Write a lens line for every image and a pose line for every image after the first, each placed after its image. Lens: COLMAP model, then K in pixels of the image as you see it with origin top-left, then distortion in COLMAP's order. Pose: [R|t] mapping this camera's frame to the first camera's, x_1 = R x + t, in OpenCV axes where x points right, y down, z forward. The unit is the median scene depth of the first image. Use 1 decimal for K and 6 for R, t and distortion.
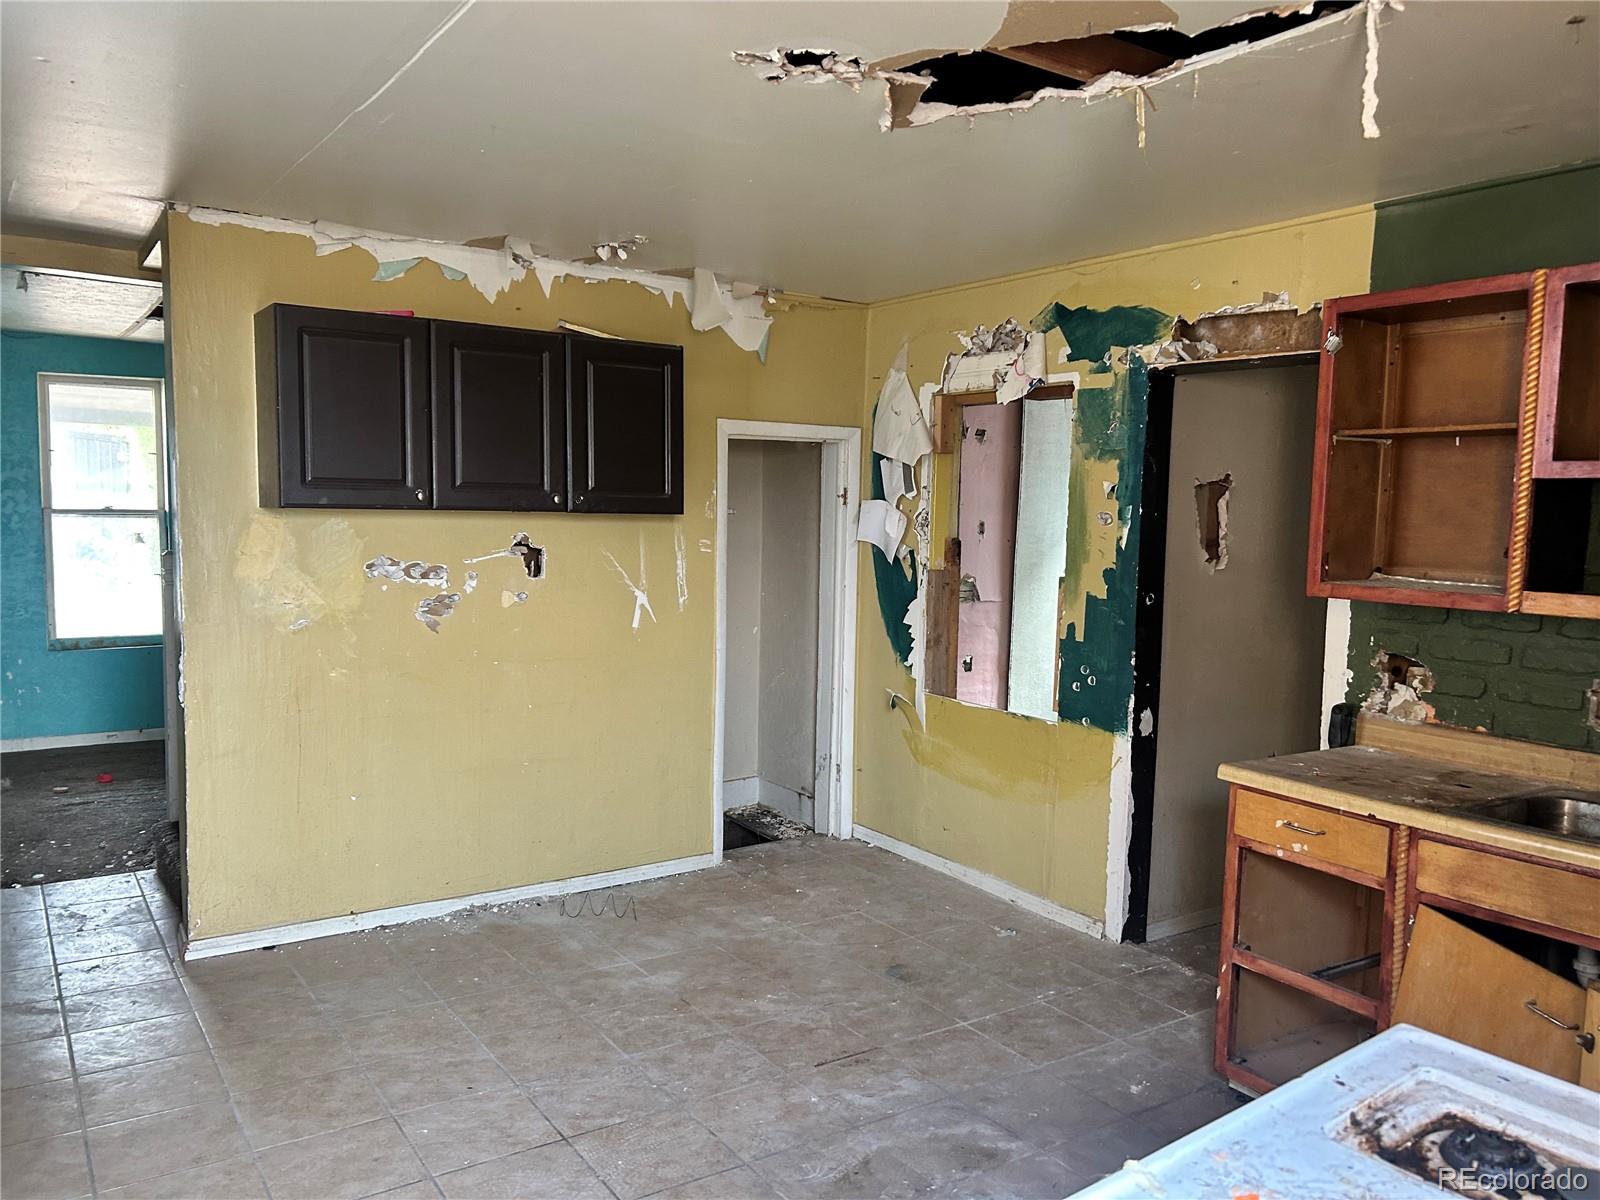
lens RADIAL K [[1200.2, 0, 804.0], [0, 1200.2, 603.8], [0, 0, 1]] dist [0.011700, -0.001721]
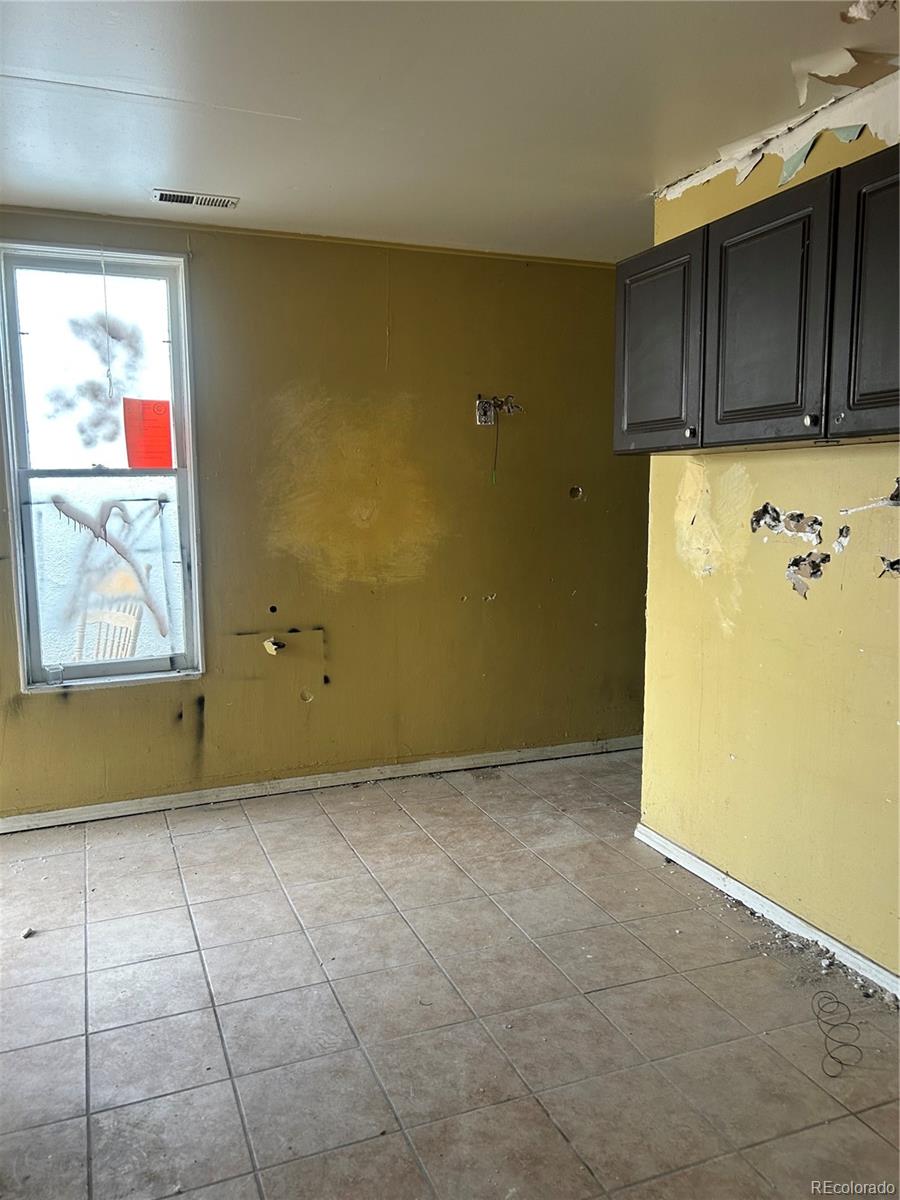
lens RADIAL K [[900.2, 0, 450.4], [0, 900.2, 608.0], [0, 0, 1]] dist [0.011700, -0.001721]
pose [[-0.214648, 0.106743, -0.970841, 0.380114], [-0.073258, 0.989450, 0.124986, -0.031325], [0.973940, 0.097950, -0.204564, 0.968494]]
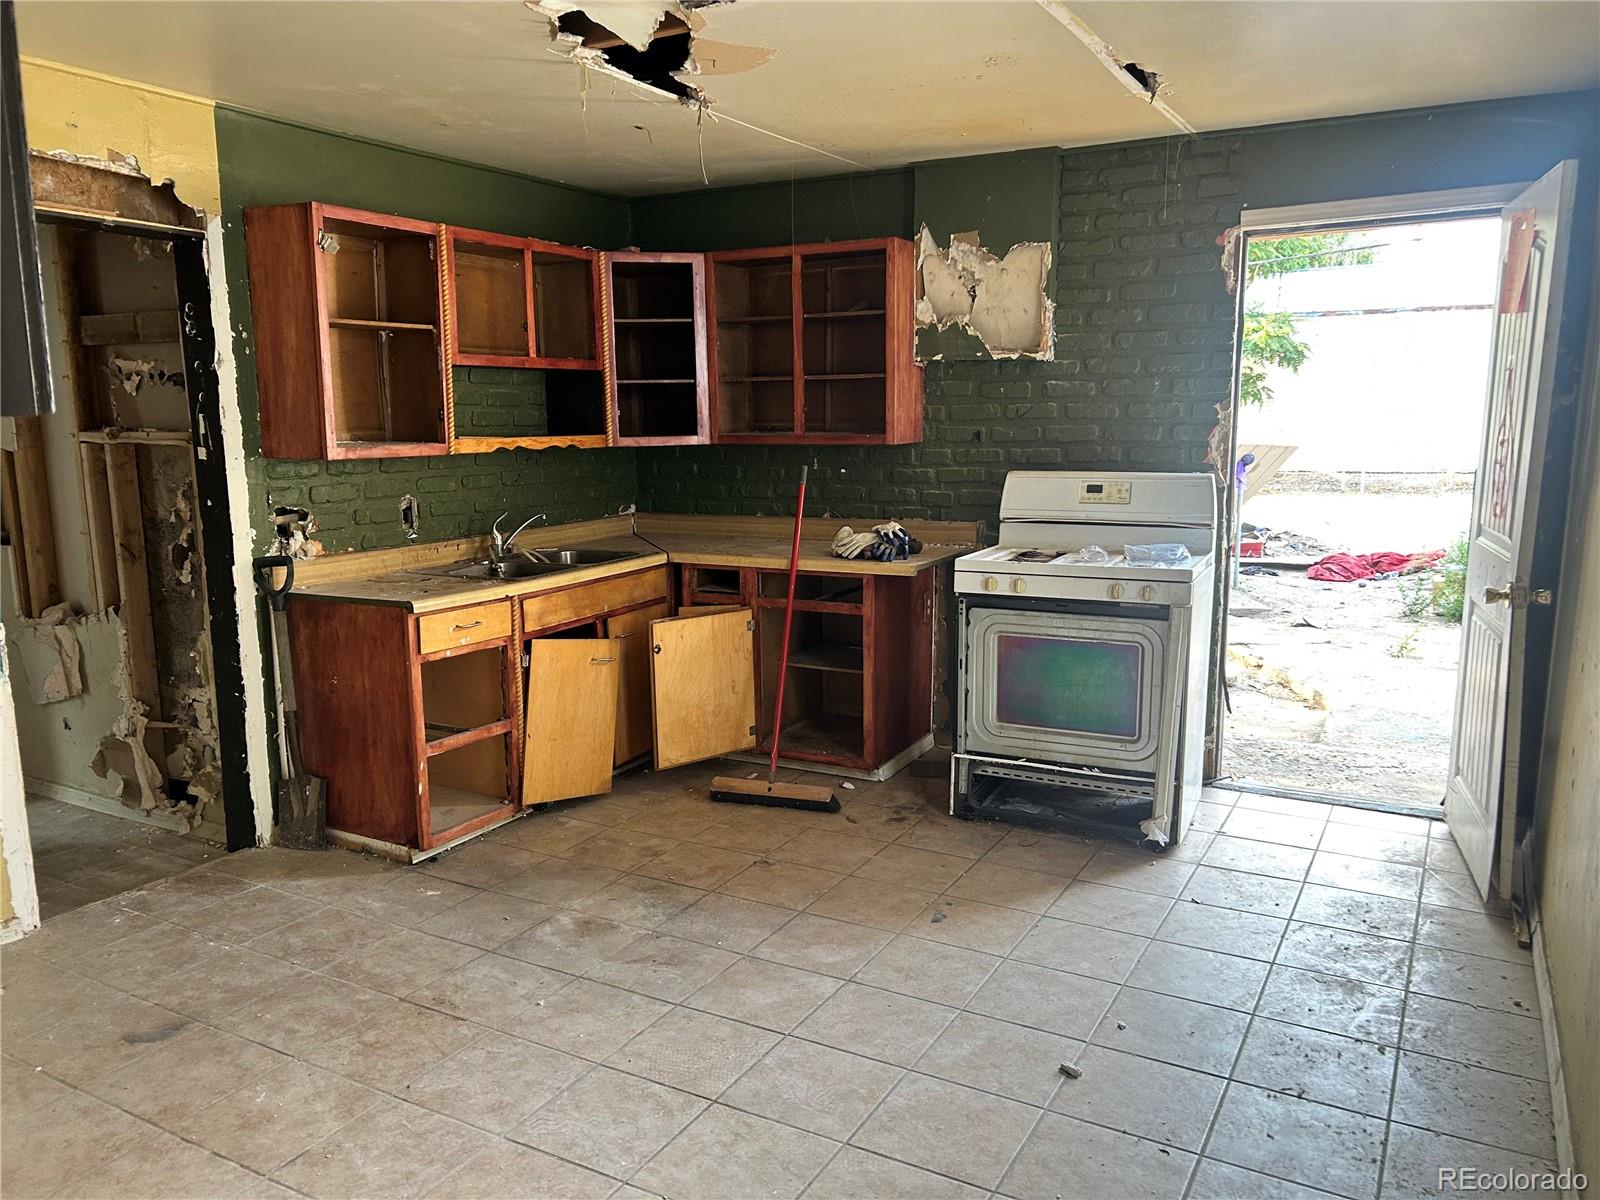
lens RADIAL K [[1200.2, 0, 794.8], [0, 1200.2, 602.0], [0, 0, 1]] dist [0.011700, -0.001721]
pose [[-0.443663, -0.169586, 0.880002, -0.686483], [0.065506, 0.973170, 0.220567, -0.083137], [-0.893796, 0.155503, -0.420650, 0.909269]]
